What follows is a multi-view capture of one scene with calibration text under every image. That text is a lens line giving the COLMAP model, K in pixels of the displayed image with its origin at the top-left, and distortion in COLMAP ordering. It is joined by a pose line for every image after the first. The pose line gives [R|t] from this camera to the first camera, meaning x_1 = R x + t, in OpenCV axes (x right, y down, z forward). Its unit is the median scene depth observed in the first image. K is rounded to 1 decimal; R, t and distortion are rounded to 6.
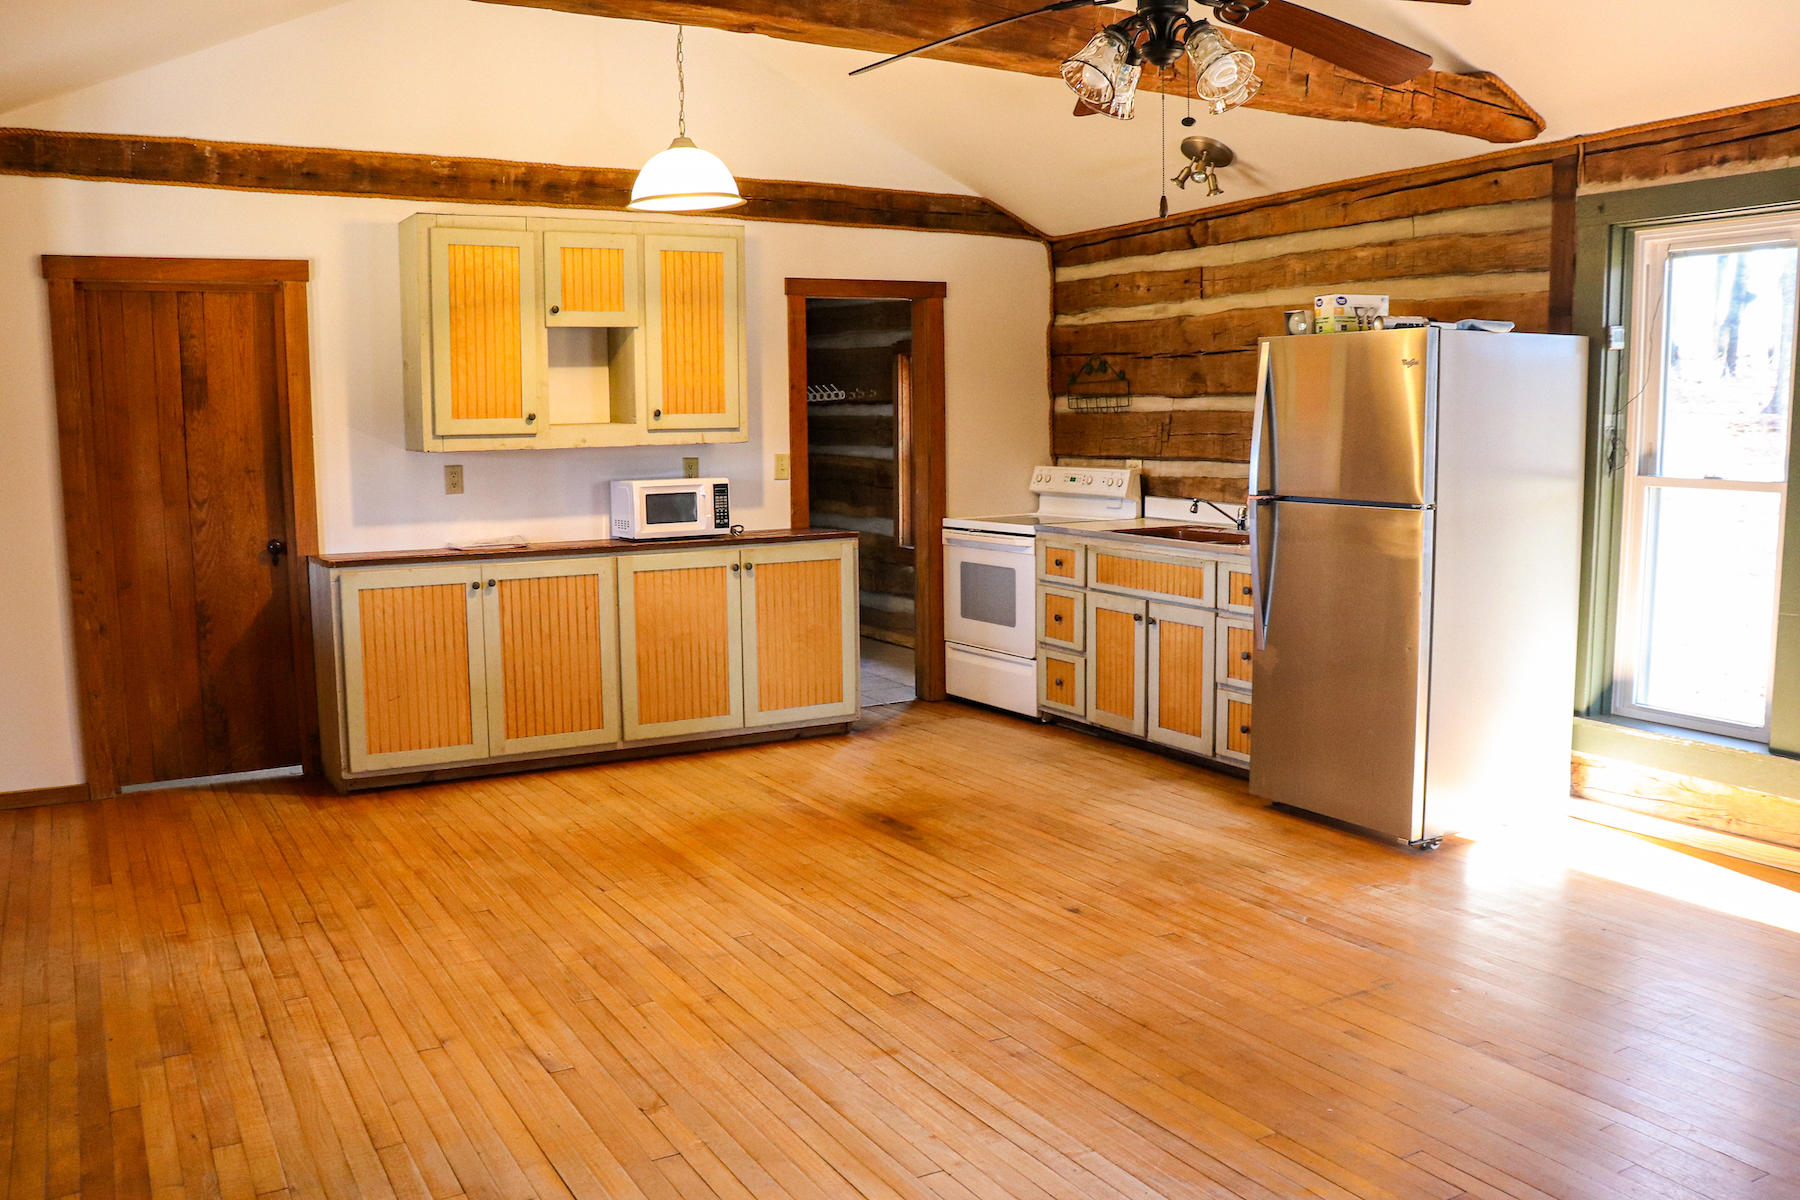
lens RADIAL K [[1484.9, 0, 867.0], [0, 1484.9, 593.6], [0, 0, 1]] dist [-0.172741, 0.156594]
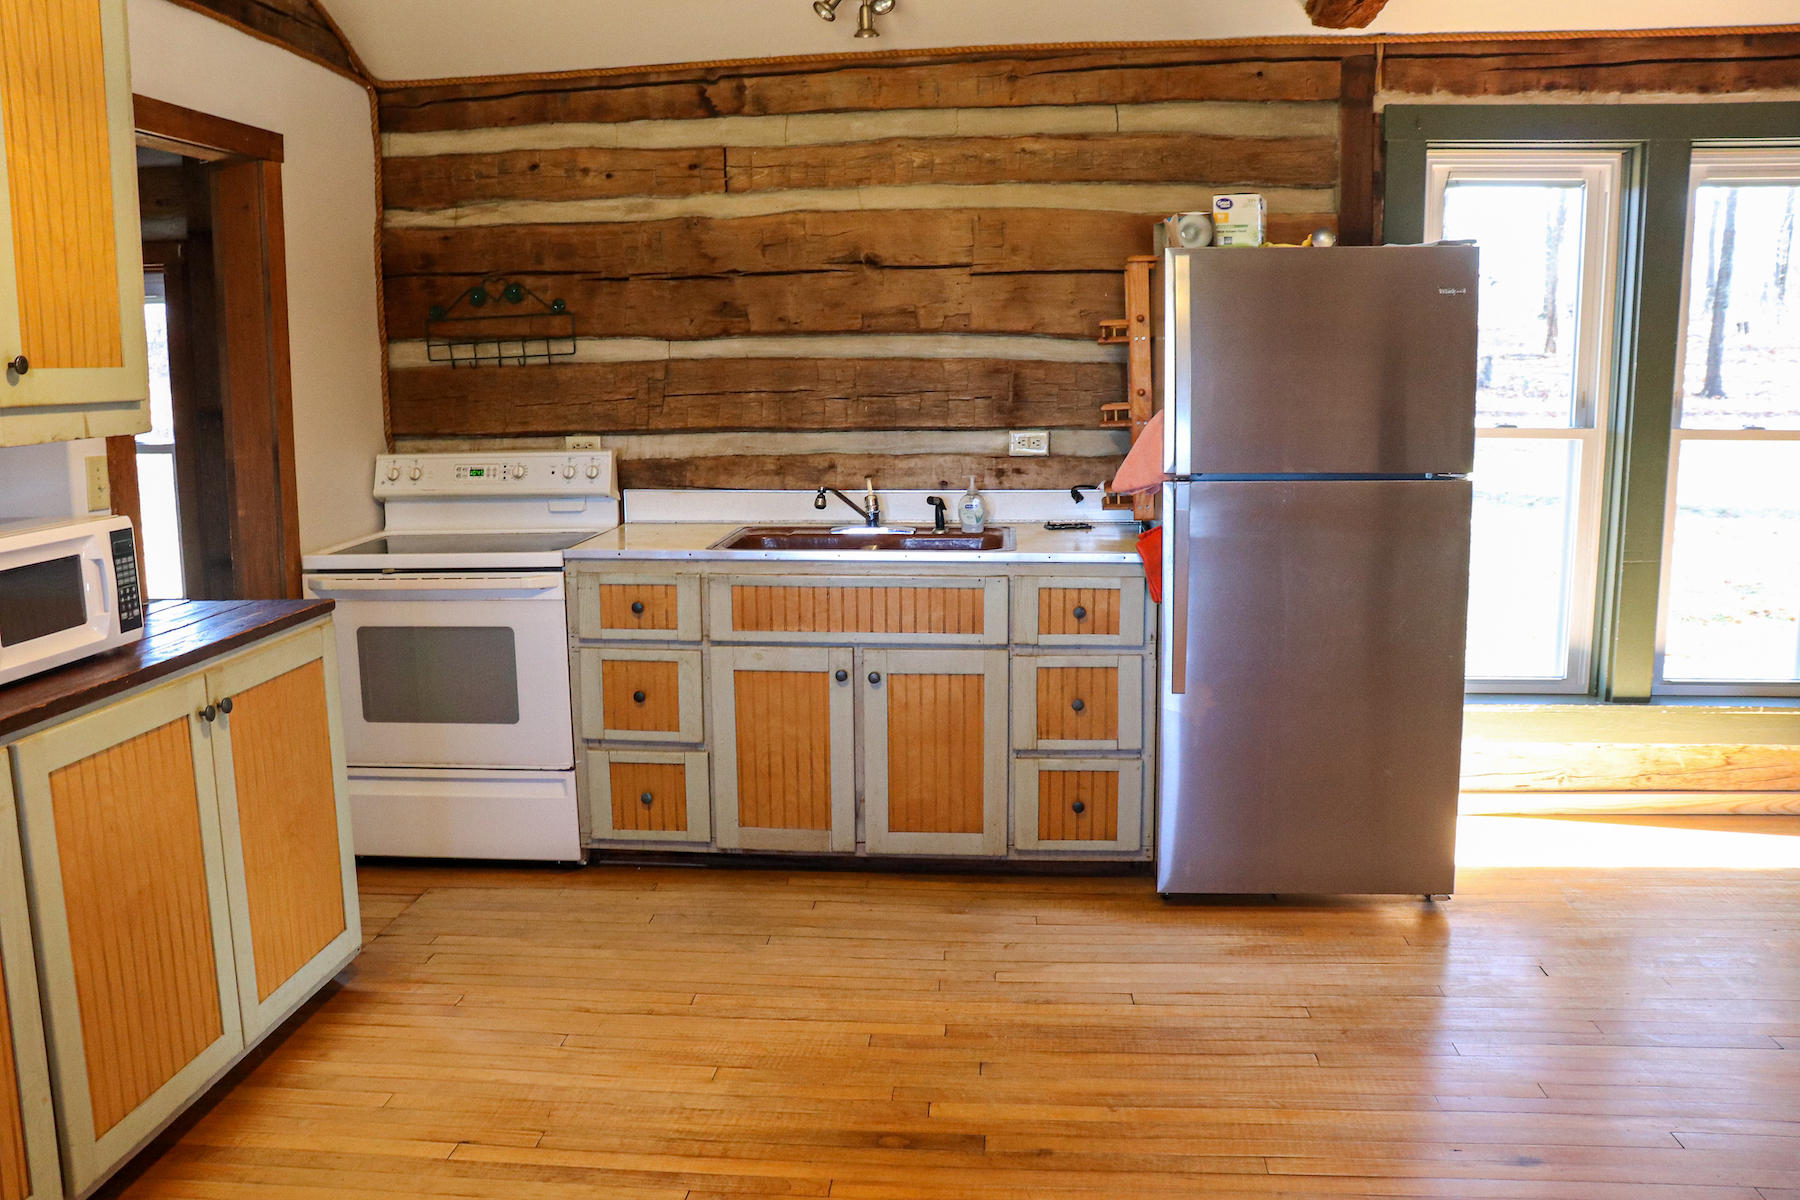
lens RADIAL K [[1484.9, 0, 867.0], [0, 1484.9, 593.6], [0, 0, 1]] dist [-0.172741, 0.156594]
pose [[0.575009, -0.123817, 0.808723, -0.367204], [0.104863, 0.991483, 0.077239, -0.075724], [-0.811399, 0.040392, 0.583096, 0.669857]]
